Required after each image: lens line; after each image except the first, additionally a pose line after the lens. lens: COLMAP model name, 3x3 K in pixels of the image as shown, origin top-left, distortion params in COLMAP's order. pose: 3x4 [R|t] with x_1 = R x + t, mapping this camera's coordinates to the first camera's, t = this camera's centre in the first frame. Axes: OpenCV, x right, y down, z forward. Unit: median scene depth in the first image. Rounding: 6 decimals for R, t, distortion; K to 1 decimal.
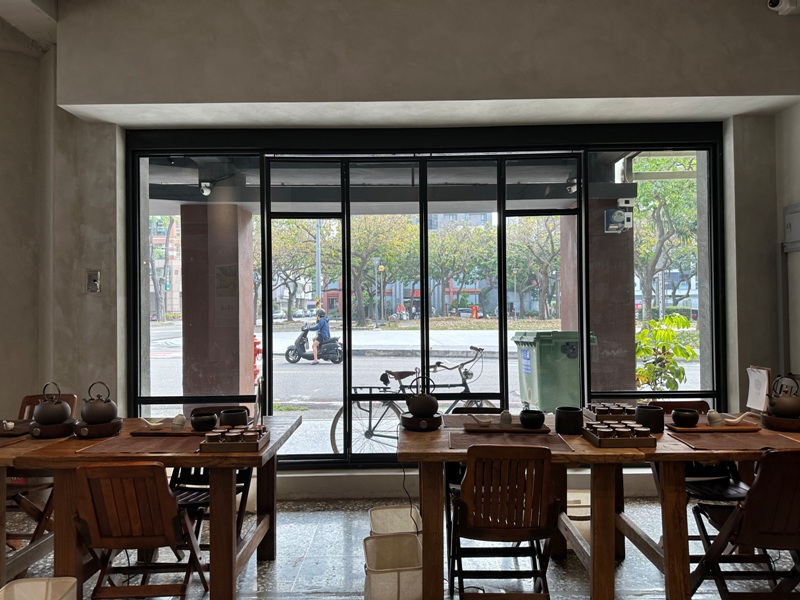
lens RADIAL K [[558.3, 0, 400.0], [0, 558.3, 300.0], [0, 0, 1]] dist [0.106376, -0.154708]
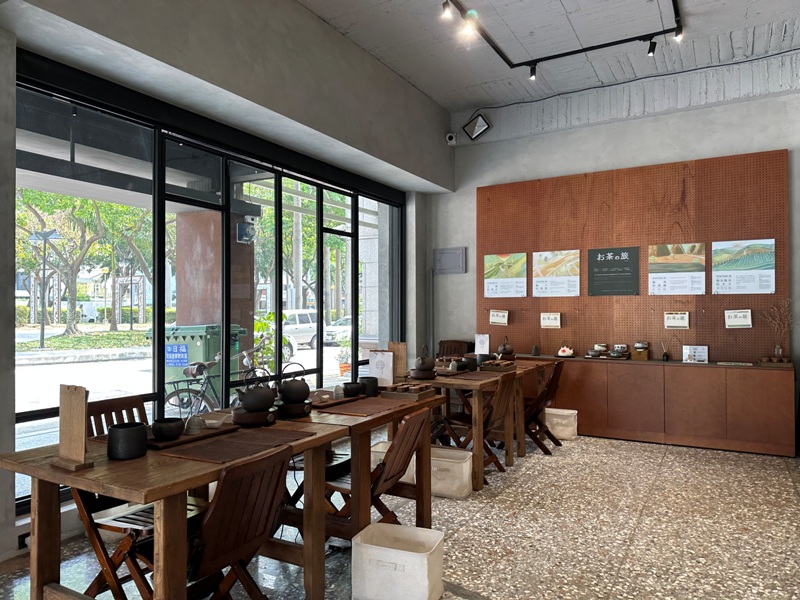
lens RADIAL K [[562.8, 0, 400.0], [0, 562.8, 300.0], [0, 0, 1]] dist [0.050995, -0.066461]
pose [[0.482709, 0.023445, 0.875467, -0.877328], [-0.016652, 0.999707, -0.017591, 0.030263], [-0.875623, -0.006087, 0.482958, 0.221401]]
